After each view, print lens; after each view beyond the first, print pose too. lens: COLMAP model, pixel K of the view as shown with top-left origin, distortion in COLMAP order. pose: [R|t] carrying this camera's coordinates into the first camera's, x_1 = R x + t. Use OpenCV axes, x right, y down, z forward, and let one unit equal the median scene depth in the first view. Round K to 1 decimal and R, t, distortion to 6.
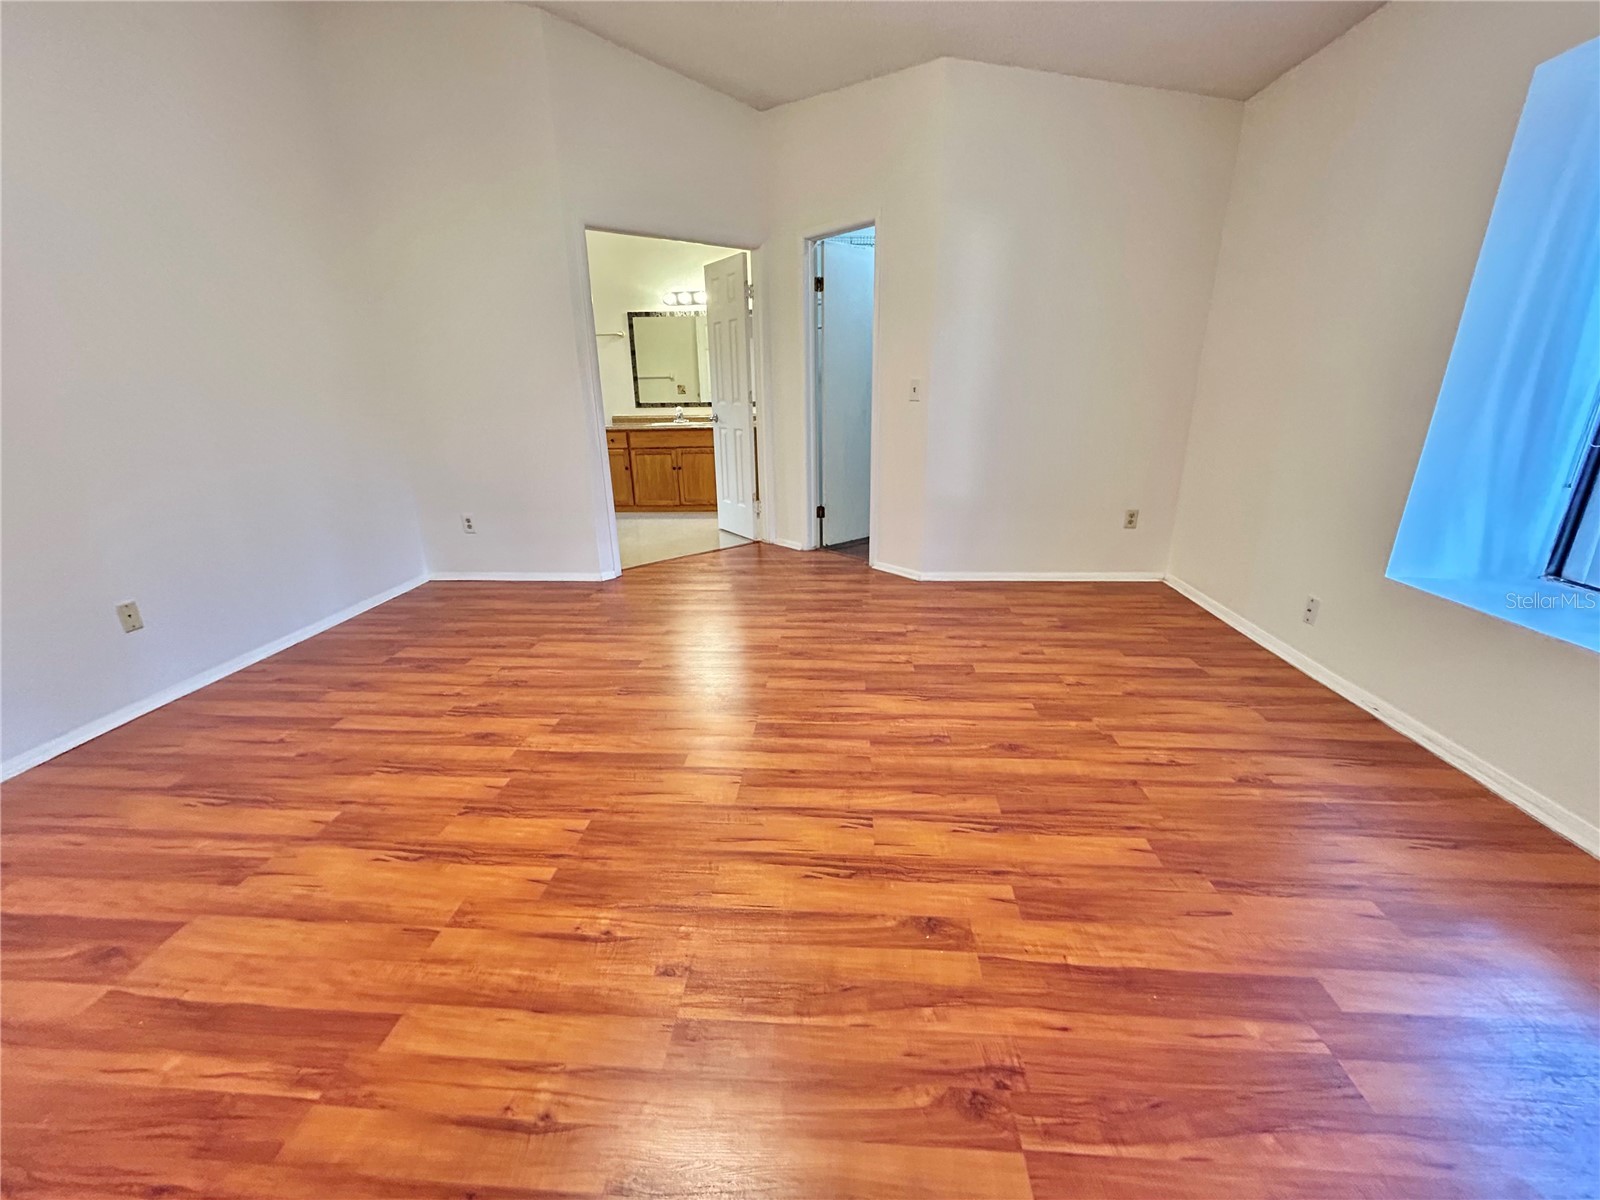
lens RADIAL K [[649.3, 0, 796.1], [0, 649.3, 592.0], [0, 0, 1]] dist [-0.001414, 0.000408]
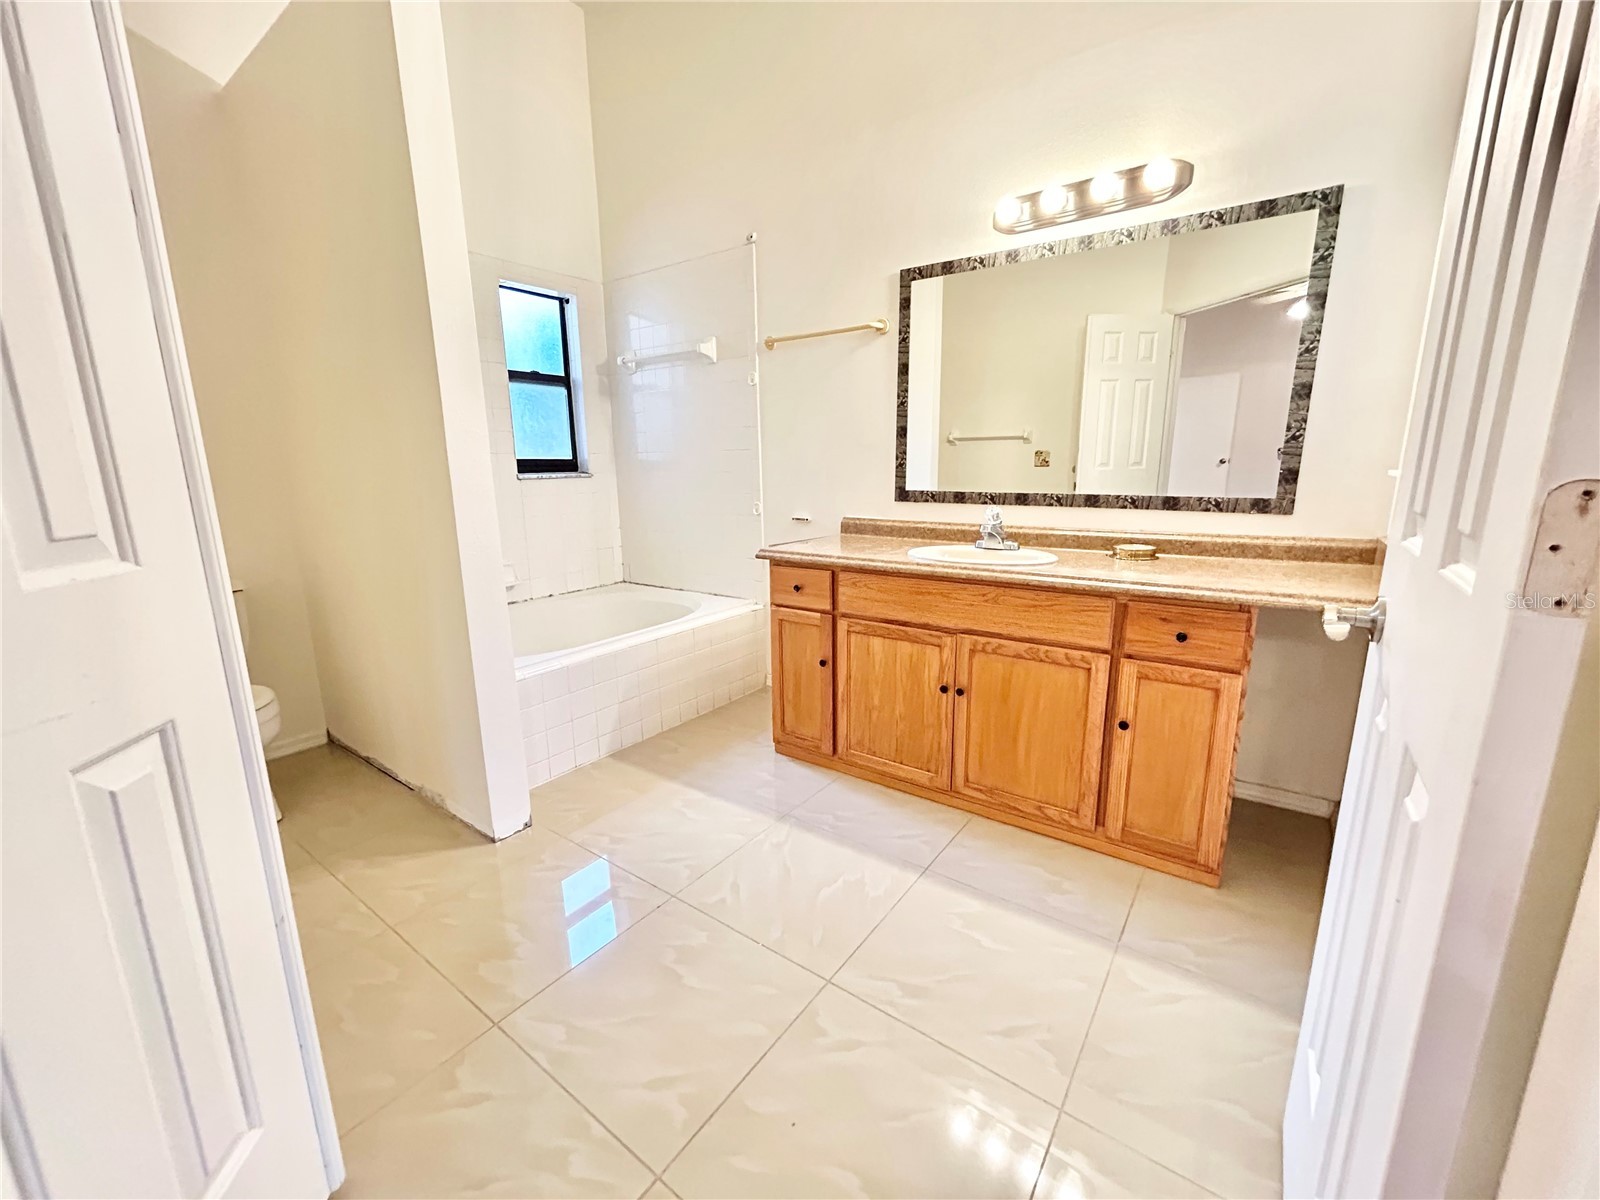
lens RADIAL K [[649.3, 0, 797.8], [0, 649.3, 597.1], [0, 0, 1]] dist [-0.001414, 0.000408]
pose [[0.849654, 0.123648, -0.512639, -0.084503], [-0.169037, 0.984686, -0.042660, -0.206151], [0.499514, 0.122901, 0.857544, 0.656563]]
